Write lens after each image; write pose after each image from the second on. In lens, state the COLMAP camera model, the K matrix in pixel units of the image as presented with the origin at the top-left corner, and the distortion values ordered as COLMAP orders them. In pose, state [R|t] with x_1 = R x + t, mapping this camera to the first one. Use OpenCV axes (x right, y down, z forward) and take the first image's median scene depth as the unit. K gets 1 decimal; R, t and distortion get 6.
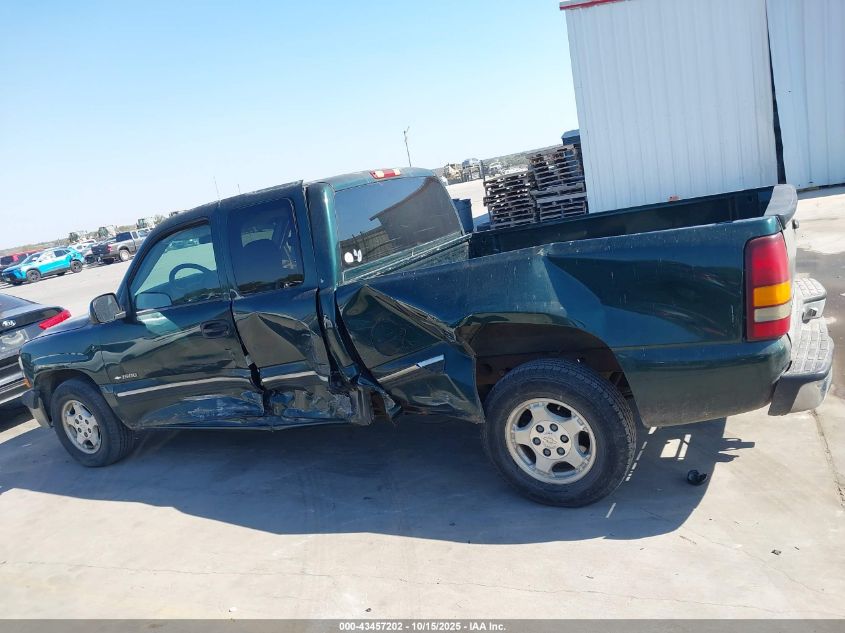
lens RADIAL K [[674.0, 0, 422.5], [0, 674.0, 316.5], [0, 0, 1]] dist [0.010849, 0.004702]
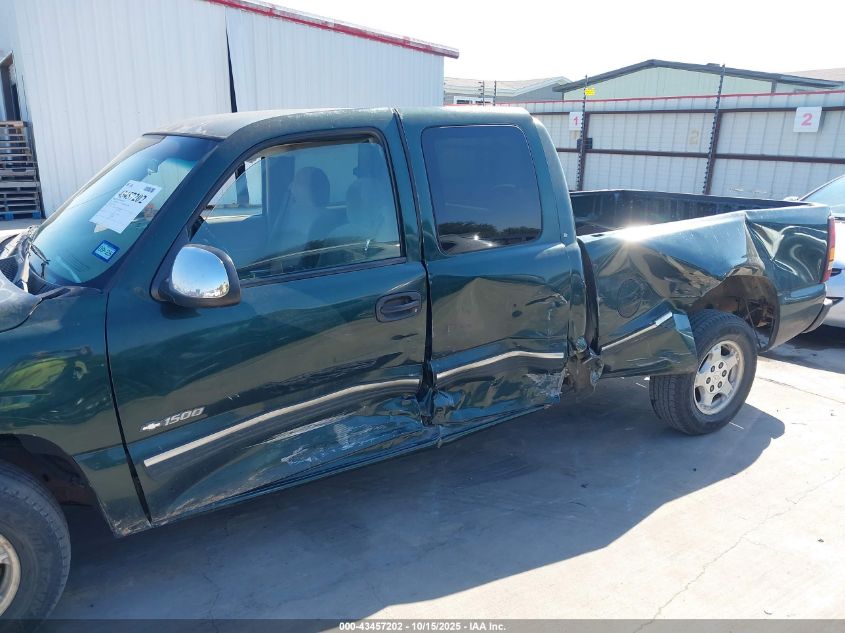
lens RADIAL K [[674.0, 0, 422.5], [0, 674.0, 316.5], [0, 0, 1]] dist [0.010849, 0.004702]
pose [[0.498351, -0.038874, 0.866103, -0.773986], [0.068505, 0.997636, 0.005360, 0.024409], [-0.864265, 0.056661, 0.499836, 0.596072]]
